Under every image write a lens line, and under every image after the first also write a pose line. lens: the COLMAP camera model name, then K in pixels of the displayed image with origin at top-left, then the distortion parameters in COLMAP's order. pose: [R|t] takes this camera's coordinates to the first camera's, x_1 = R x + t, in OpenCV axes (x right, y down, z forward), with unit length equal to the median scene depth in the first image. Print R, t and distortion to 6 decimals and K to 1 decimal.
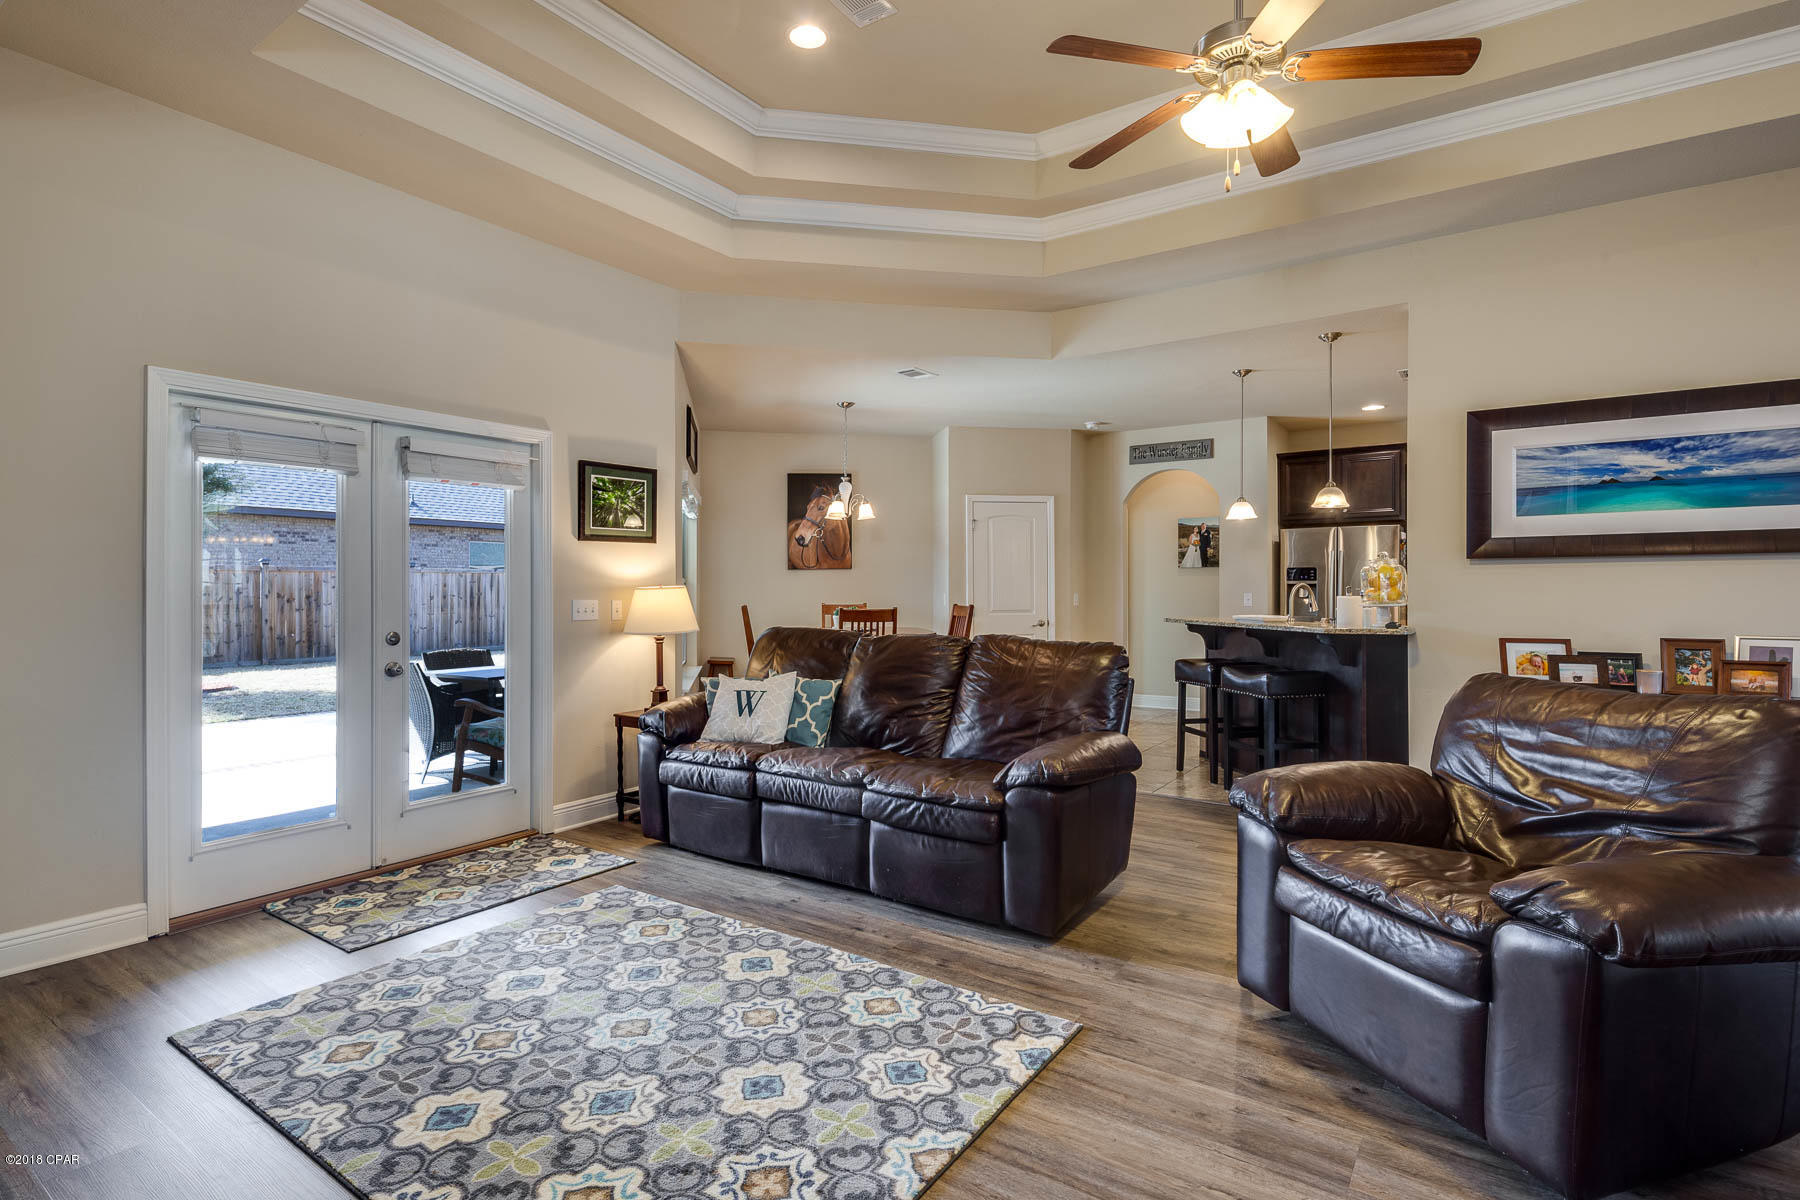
lens RADIAL K [[878.4, 0, 916.7], [0, 878.4, 588.9], [0, 0, 1]] dist [0.001218, 0.000088]
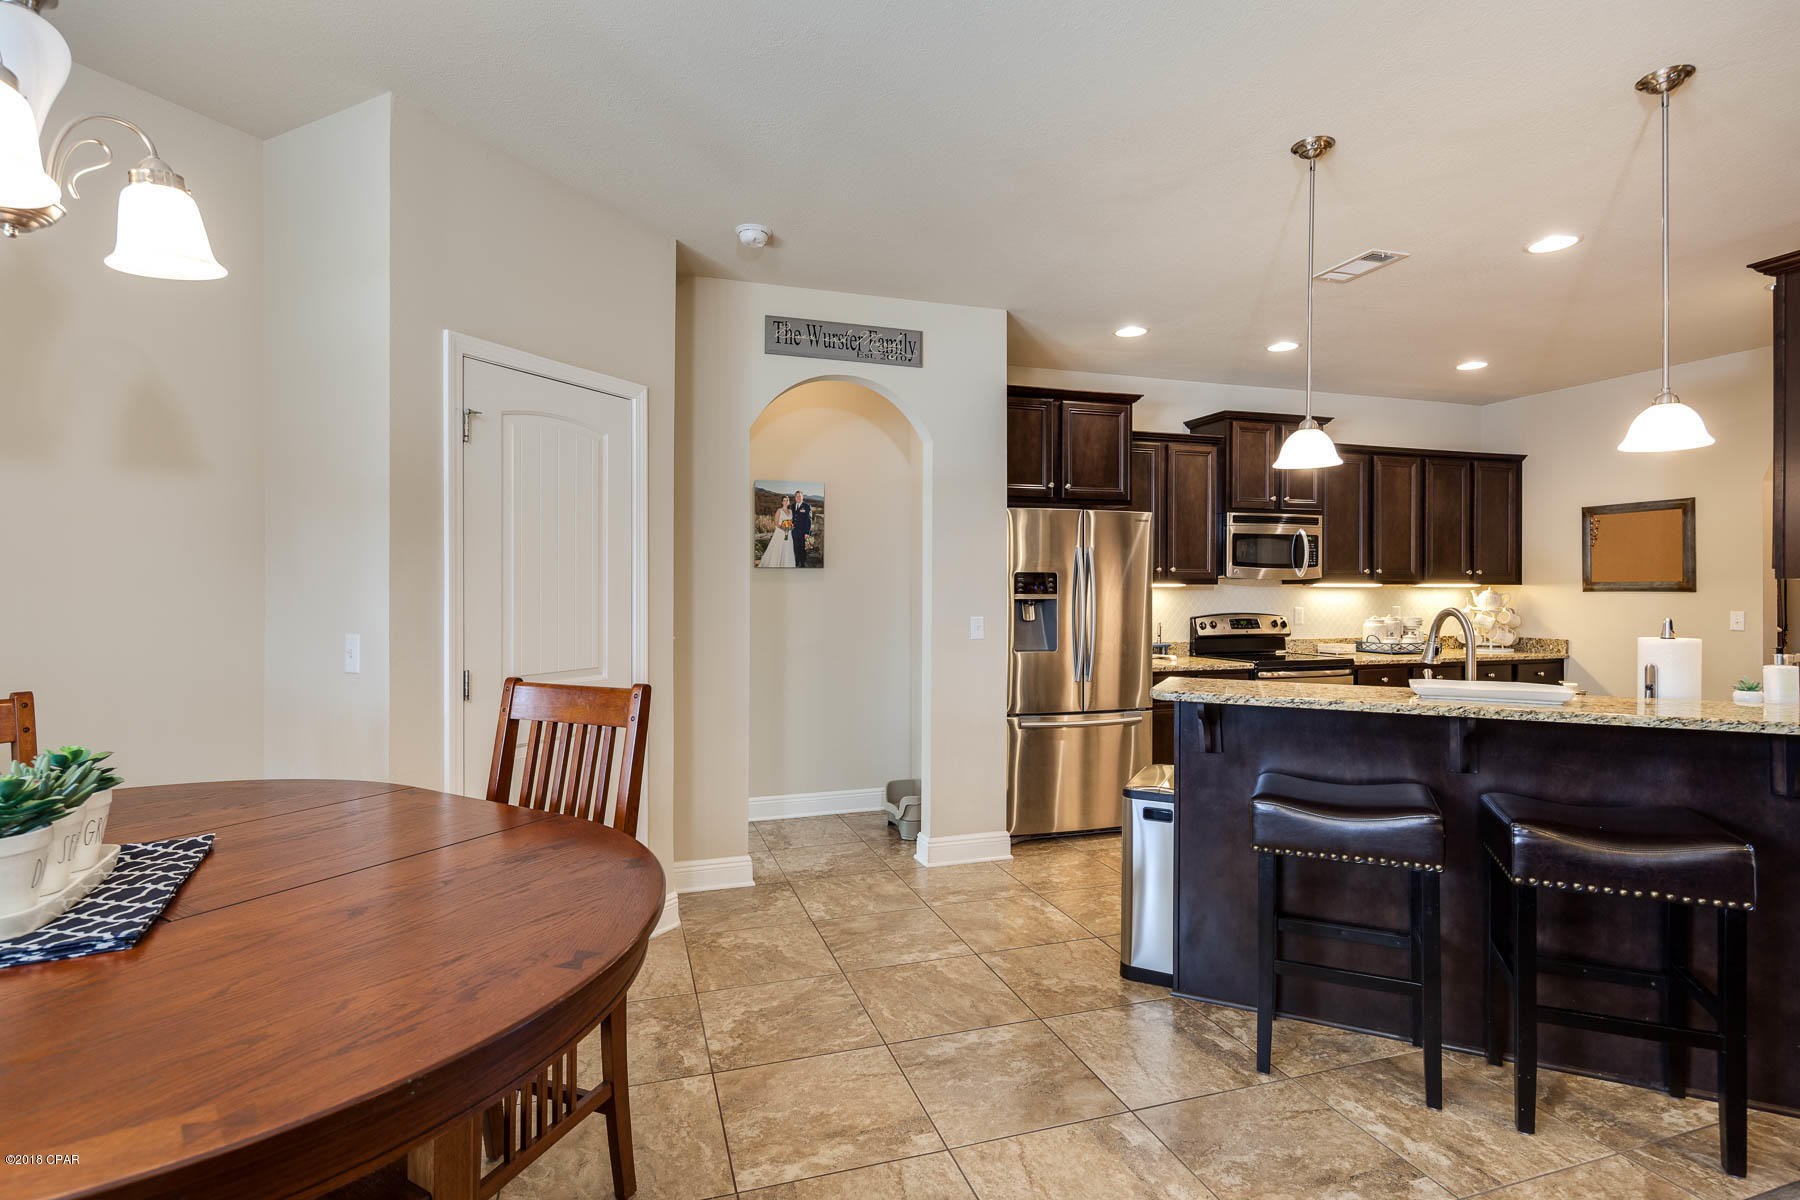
lens RADIAL K [[875.2, 0, 894.6], [0, 875.2, 603.5], [0, 0, 1]] dist [0.005710, -0.005575]
pose [[0.628829, -0.010364, 0.777474, -0.183580], [-0.003162, 0.999869, 0.015886, -0.022408], [-0.777537, -0.012448, 0.628714, 1.291812]]
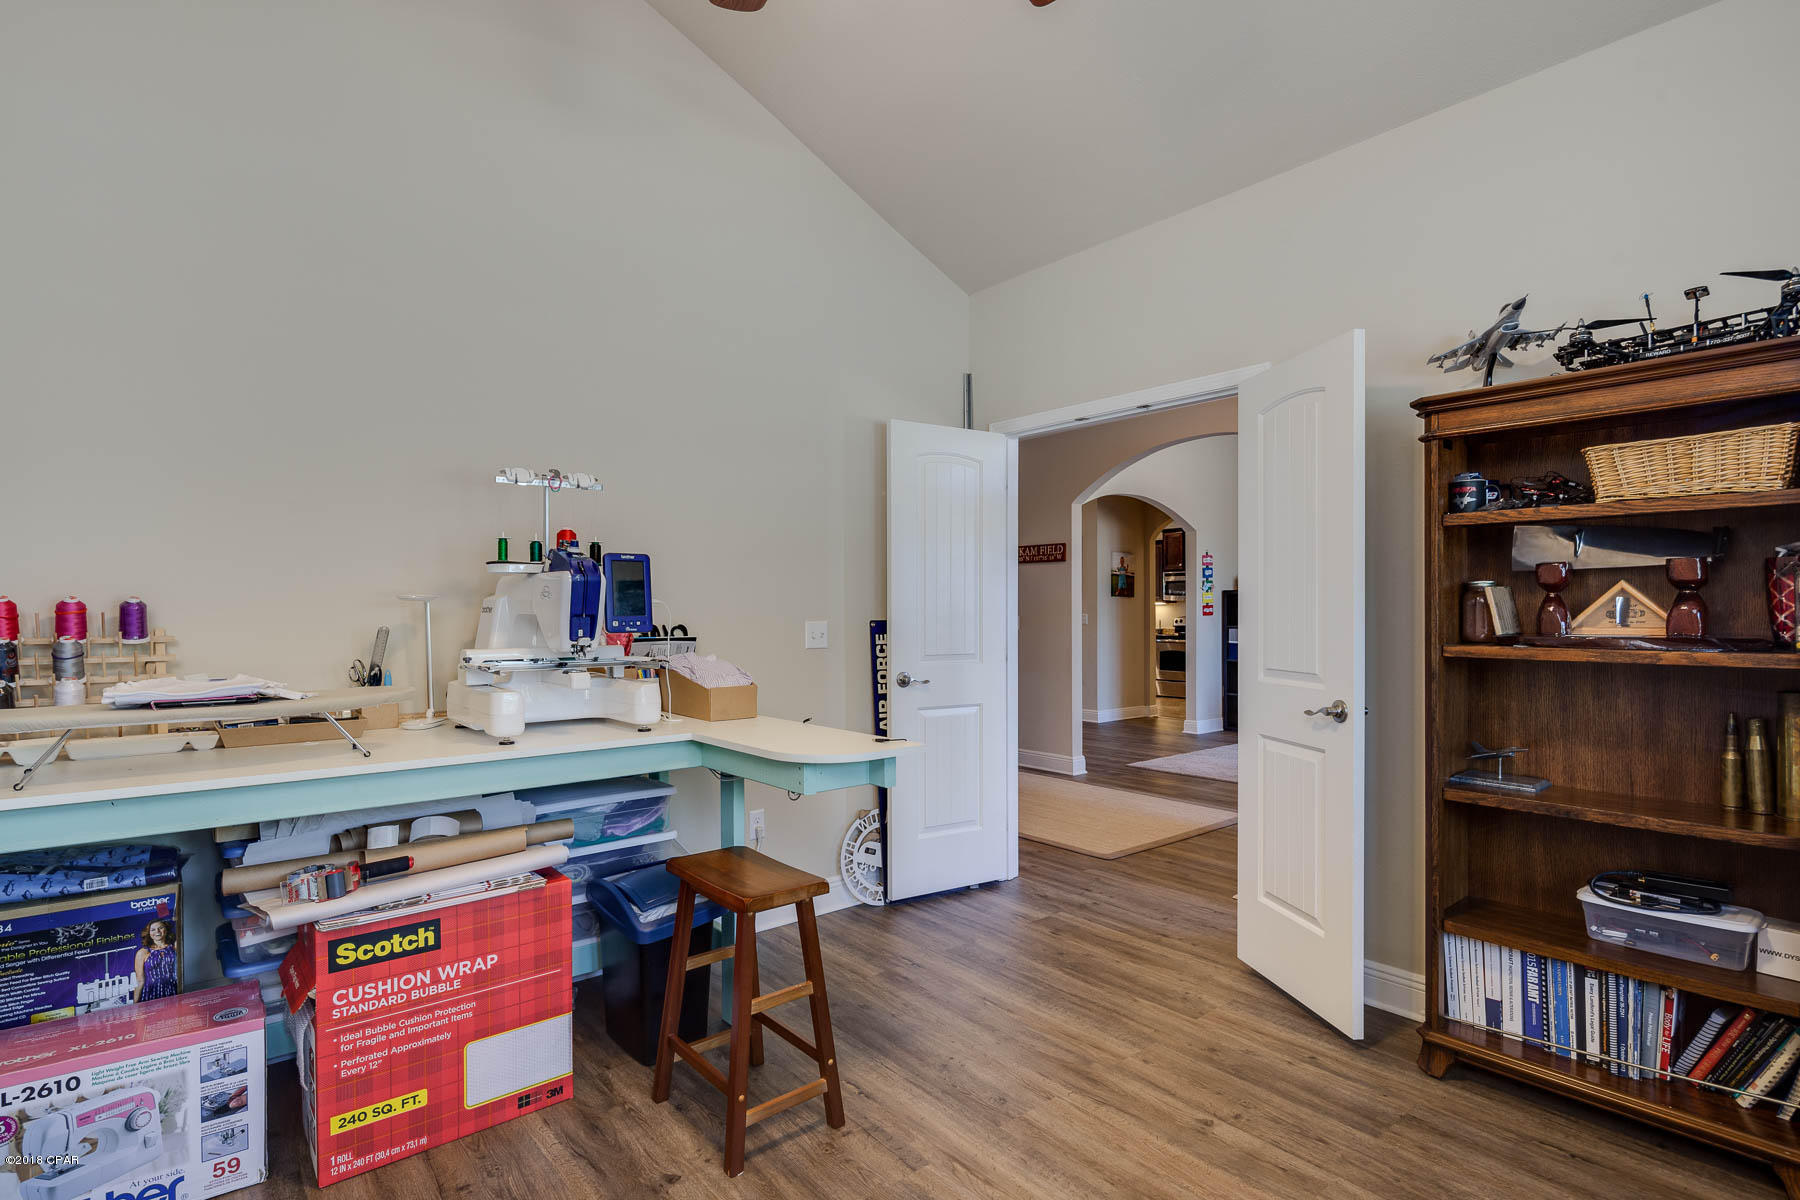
lens RADIAL K [[875.2, 0, 888.5], [0, 875.2, 608.5], [0, 0, 1]] dist [0.005710, -0.005575]
pose [[0.957074, -0.002349, -0.289834, 1.175828], [0.002184, 0.999997, -0.000893, -0.012330], [0.289836, 0.000222, 0.957076, -1.595890]]
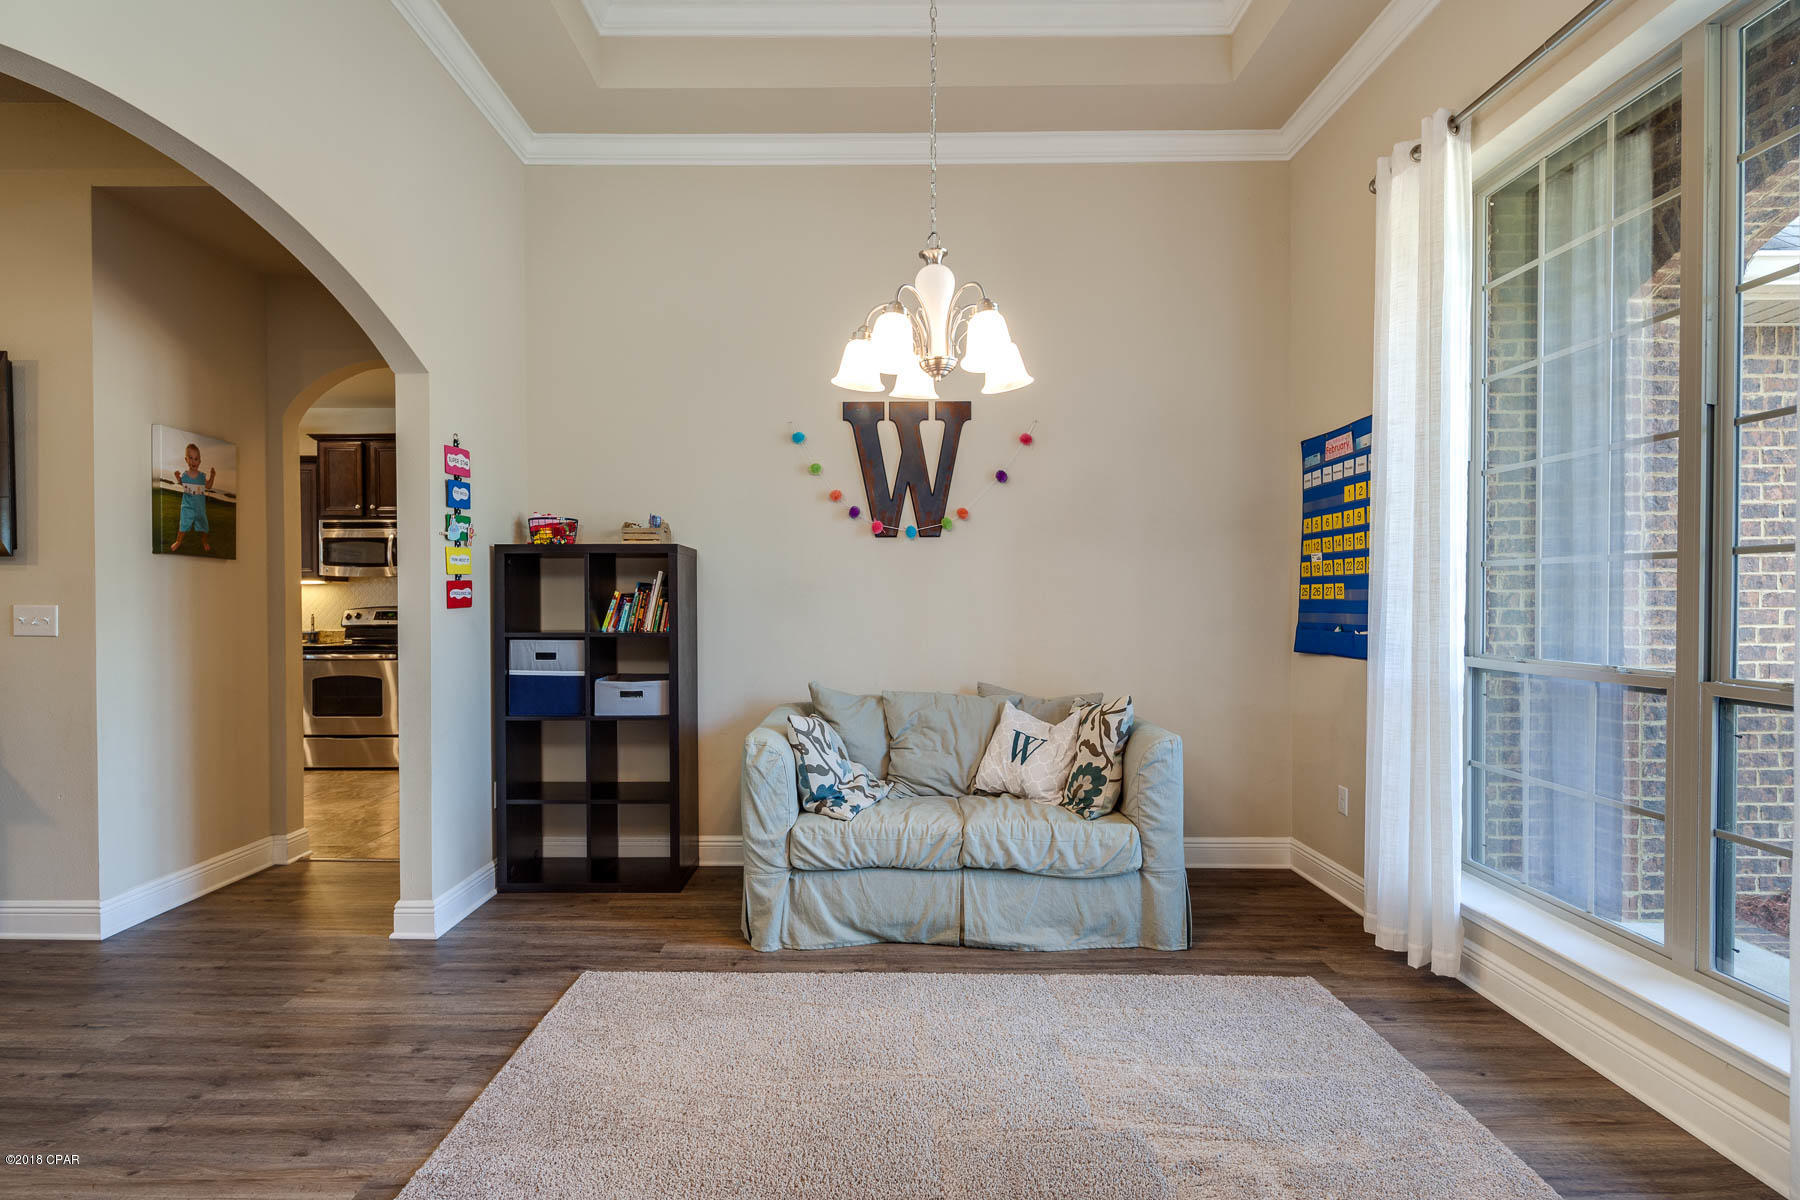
lens RADIAL K [[875.2, 0, 891.6], [0, 875.2, 605.0], [0, 0, 1]] dist [0.005710, -0.005575]
pose [[0.828789, -0.005049, 0.559539, 1.180245], [-0.001172, 0.999941, 0.010760, -0.006768], [-0.559560, -0.009573, 0.828734, -0.181317]]
